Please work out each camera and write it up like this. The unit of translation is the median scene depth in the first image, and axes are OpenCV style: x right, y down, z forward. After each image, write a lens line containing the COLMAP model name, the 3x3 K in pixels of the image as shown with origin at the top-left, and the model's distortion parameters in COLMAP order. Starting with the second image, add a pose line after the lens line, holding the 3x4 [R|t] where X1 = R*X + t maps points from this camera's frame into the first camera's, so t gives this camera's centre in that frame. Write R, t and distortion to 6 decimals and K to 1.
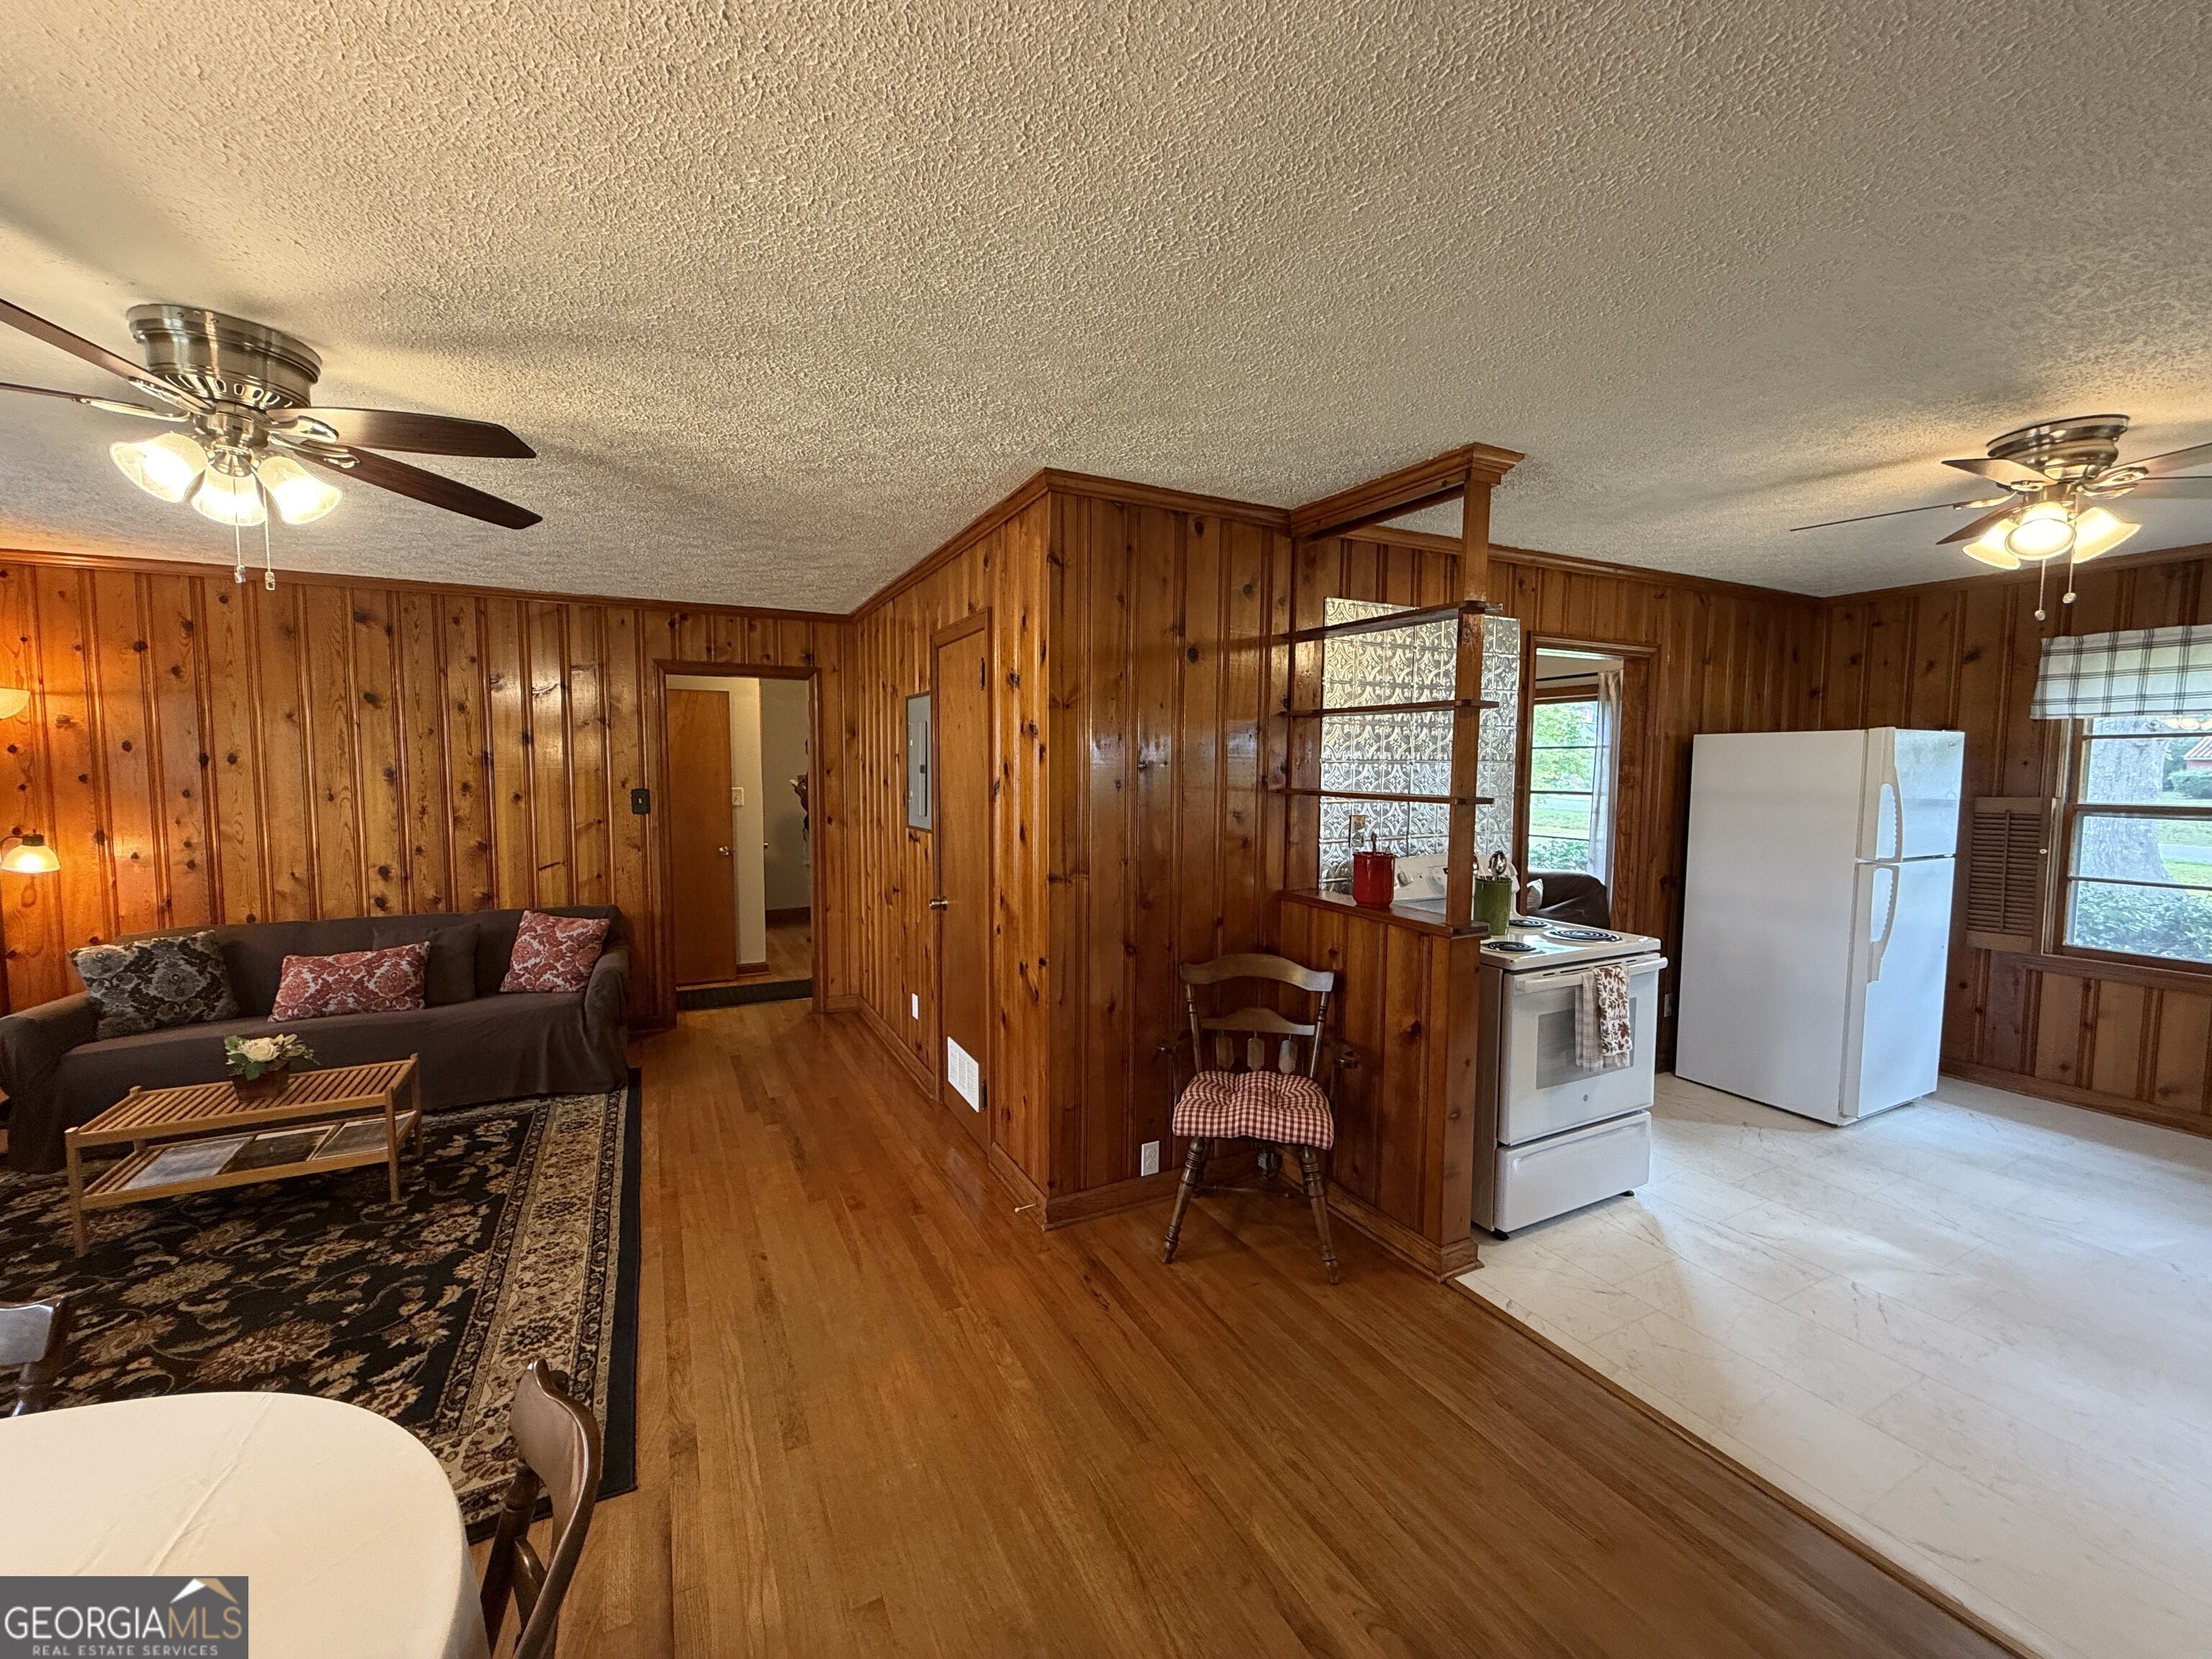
lens RADIAL K [[881.7, 0, 1103.3], [0, 881.7, 832.2], [0, 0, 1]] dist [0.000242, -0.000080]
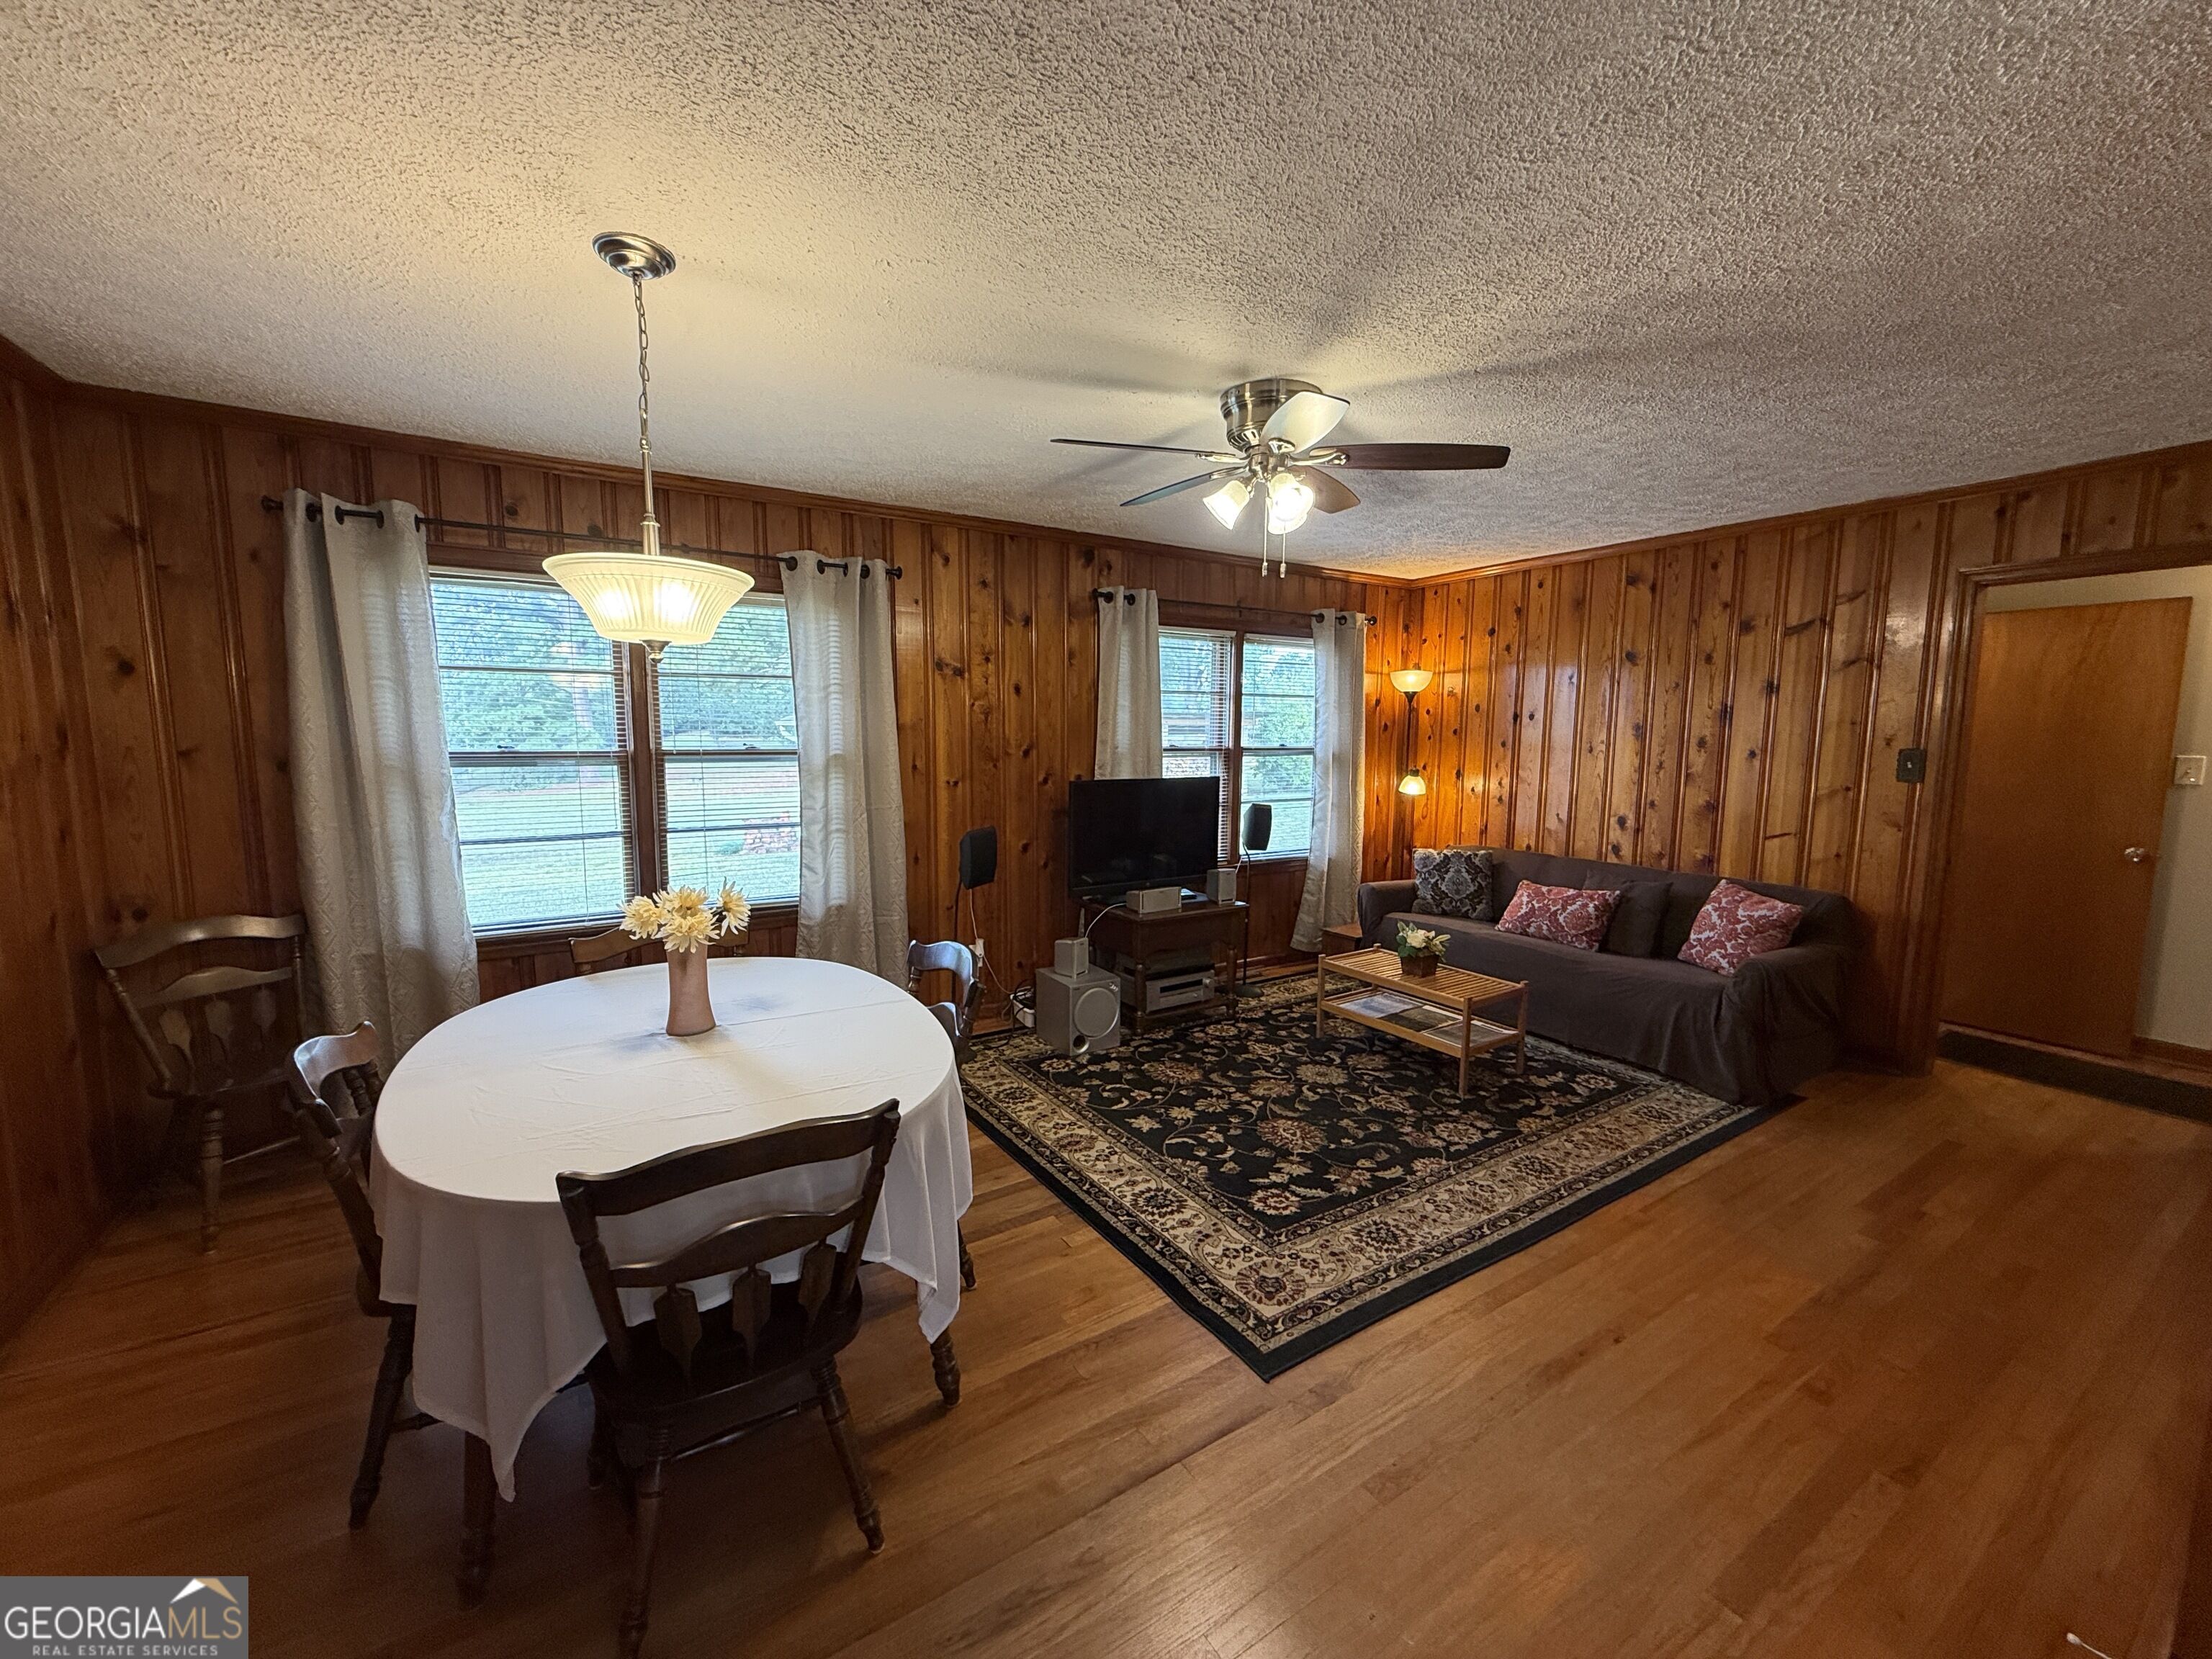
lens RADIAL K [[881.7, 0, 1097.4], [0, 881.7, 834.1], [0, 0, 1]] dist [0.000242, -0.000080]
pose [[0.089348, 0.111948, -0.989689, 0.205694], [-0.078345, 0.991374, 0.105066, -0.002314], [0.992914, 0.068150, 0.097348, 0.312144]]
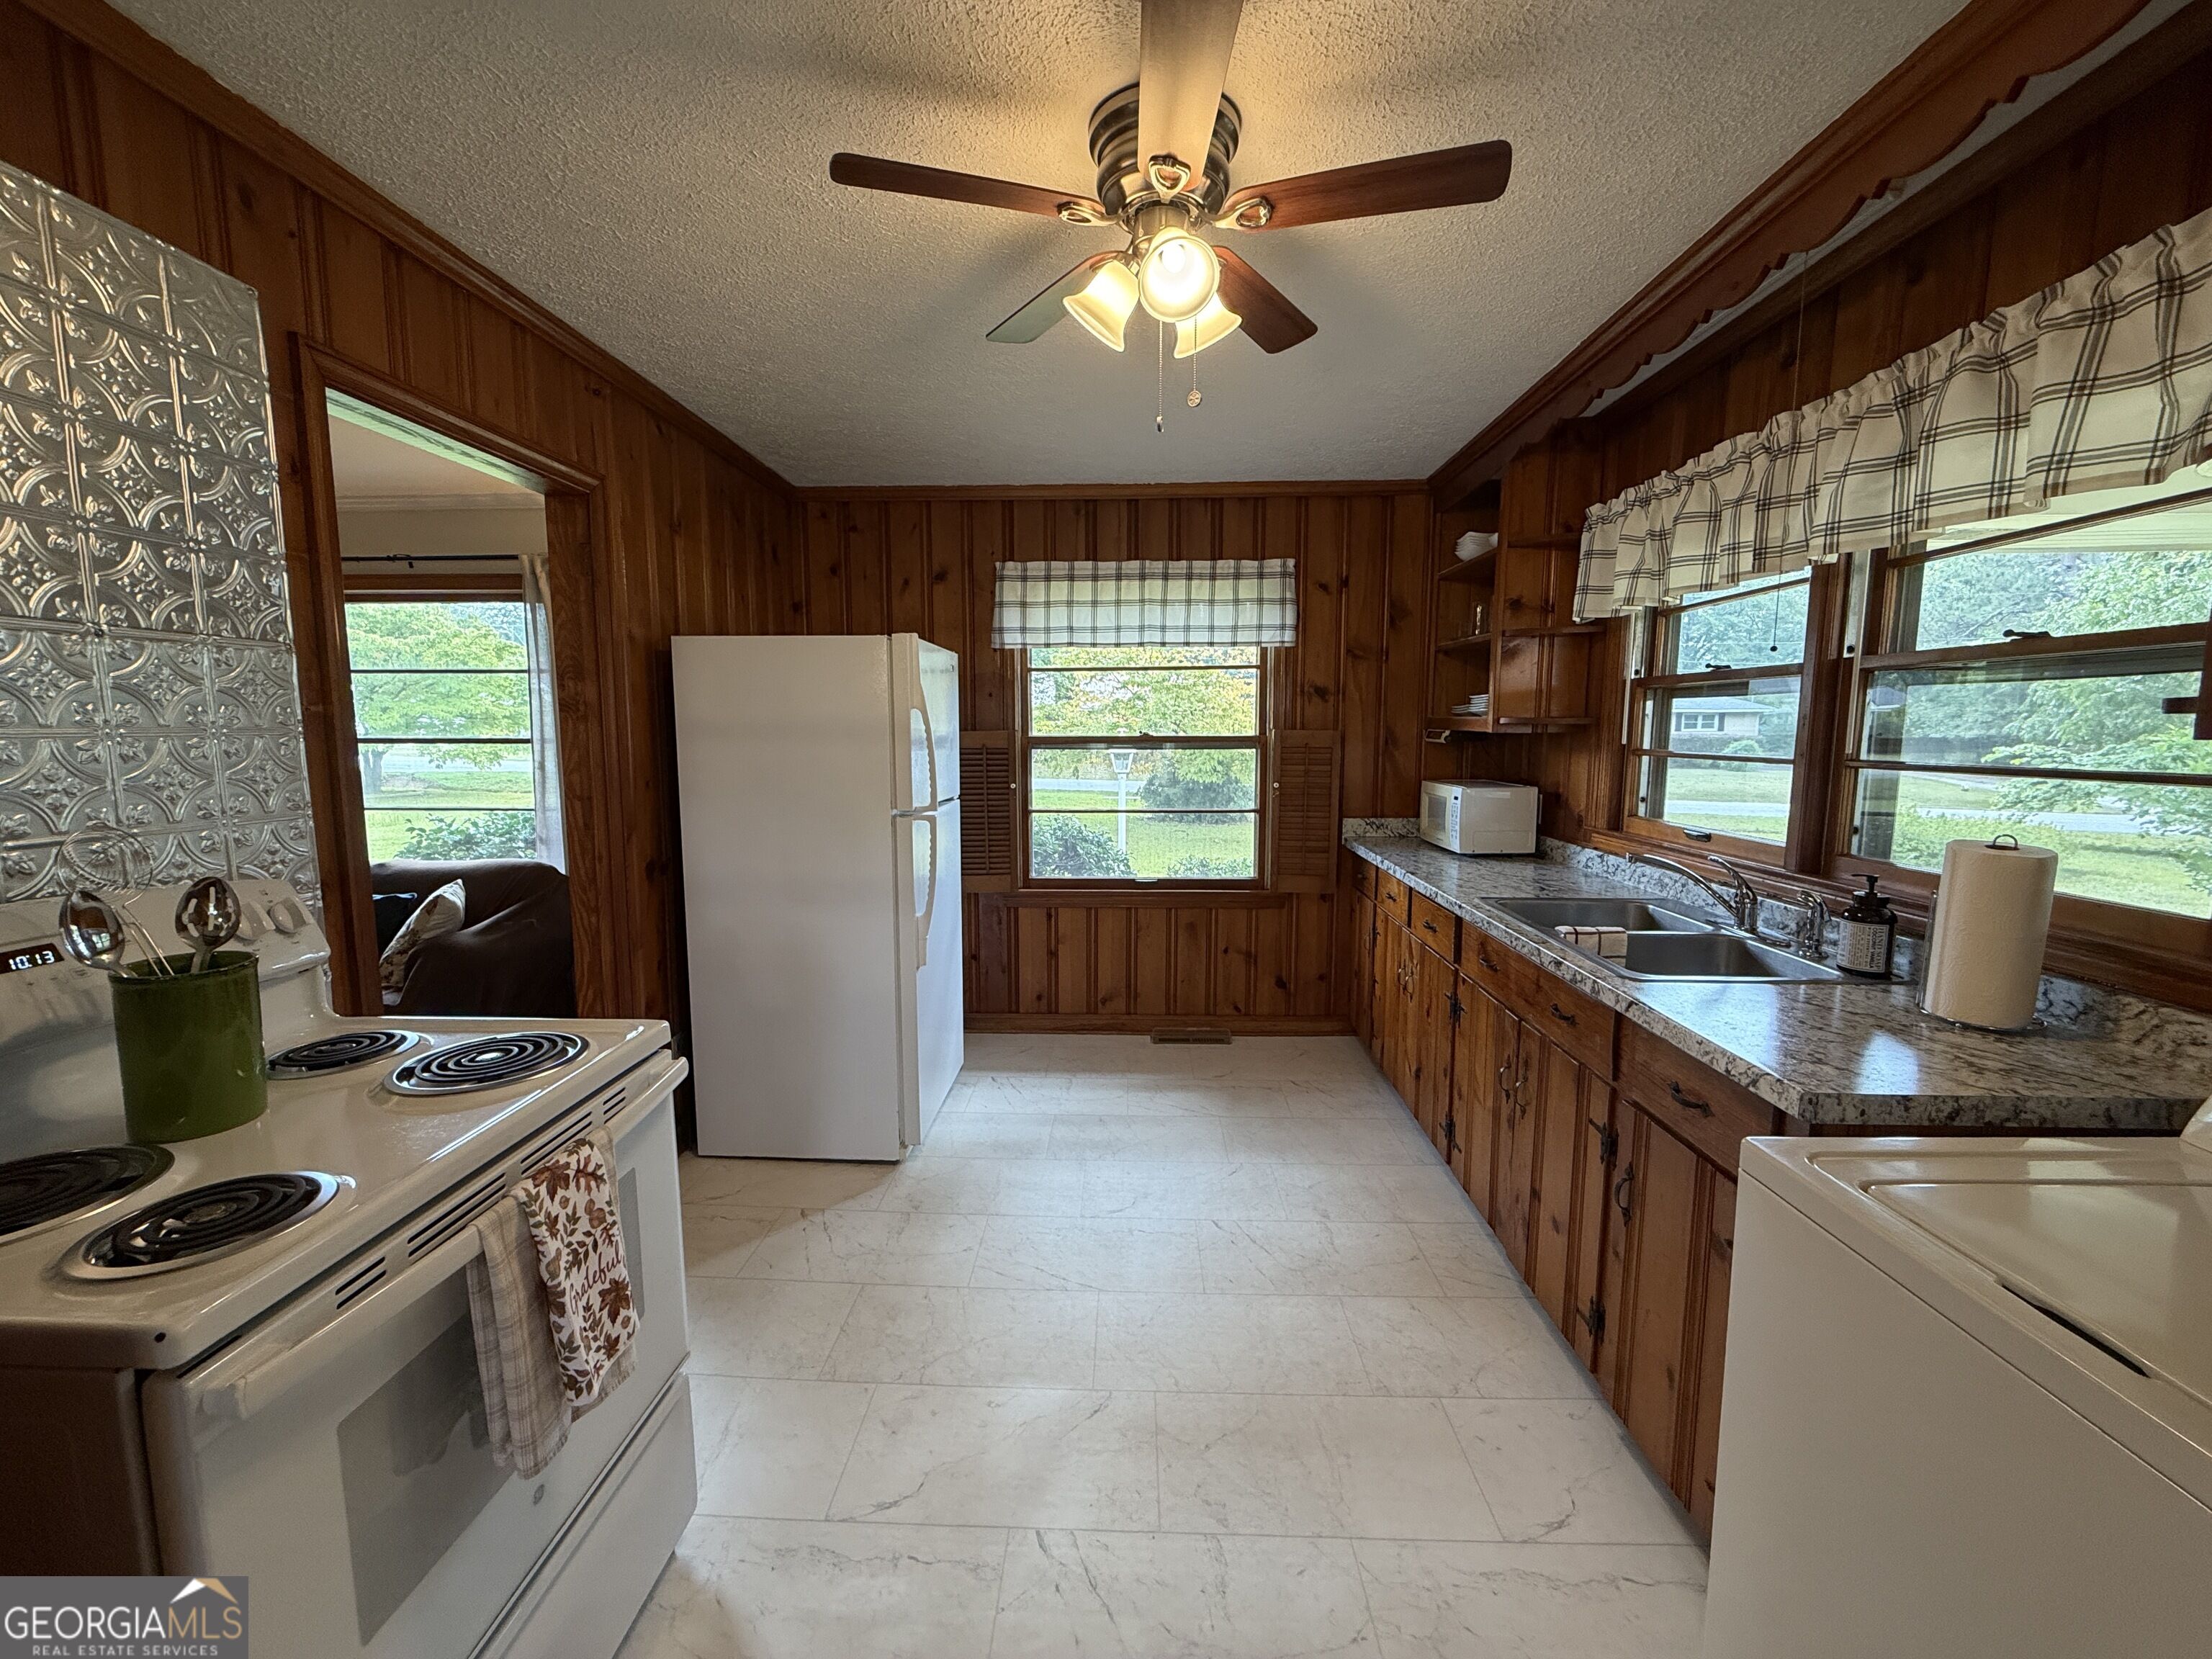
lens RADIAL K [[881.7, 0, 1096.4], [0, 881.7, 829.4], [0, 0, 1]] dist [0.000242, -0.000080]
pose [[0.494935, -0.101540, 0.862976, 0.279292], [0.066911, 0.994654, 0.078659, -0.000880], [-0.866350, 0.018811, 0.499083, 0.452795]]
